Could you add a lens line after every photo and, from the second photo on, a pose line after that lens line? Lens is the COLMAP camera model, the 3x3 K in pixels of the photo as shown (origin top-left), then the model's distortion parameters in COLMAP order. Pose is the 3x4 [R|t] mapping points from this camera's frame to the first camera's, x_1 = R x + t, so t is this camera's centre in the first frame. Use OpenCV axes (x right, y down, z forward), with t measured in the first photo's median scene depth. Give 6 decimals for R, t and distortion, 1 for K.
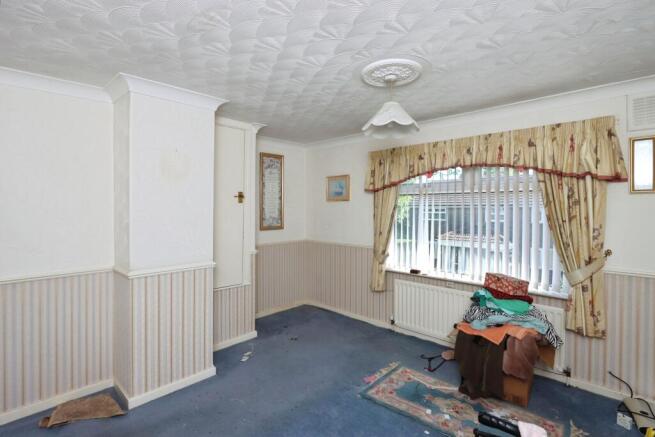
lens RADIAL K [[319.2, 0, 328.9], [0, 319.2, 210.9], [0, 0, 1]] dist [-0.000953, -0.000075]
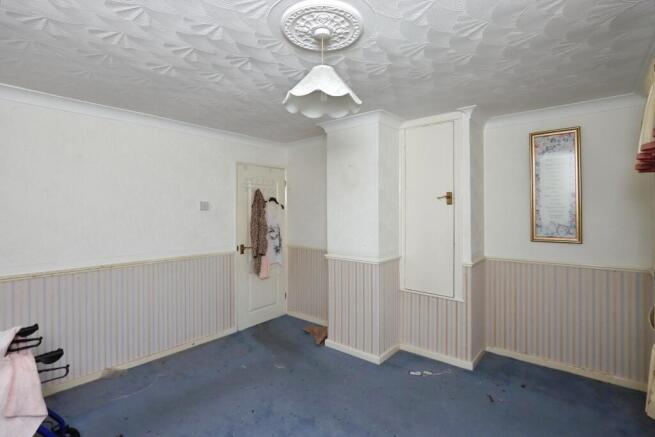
lens RADIAL K [[319.2, 0, 328.9], [0, 319.2, 210.9], [0, 0, 1]] dist [-0.000953, -0.000075]
pose [[0.067479, -0.000757, -0.997720, 0.576320], [-0.006568, 0.999978, -0.001202, -0.004840], [0.997699, 0.006634, 0.067472, 0.607640]]
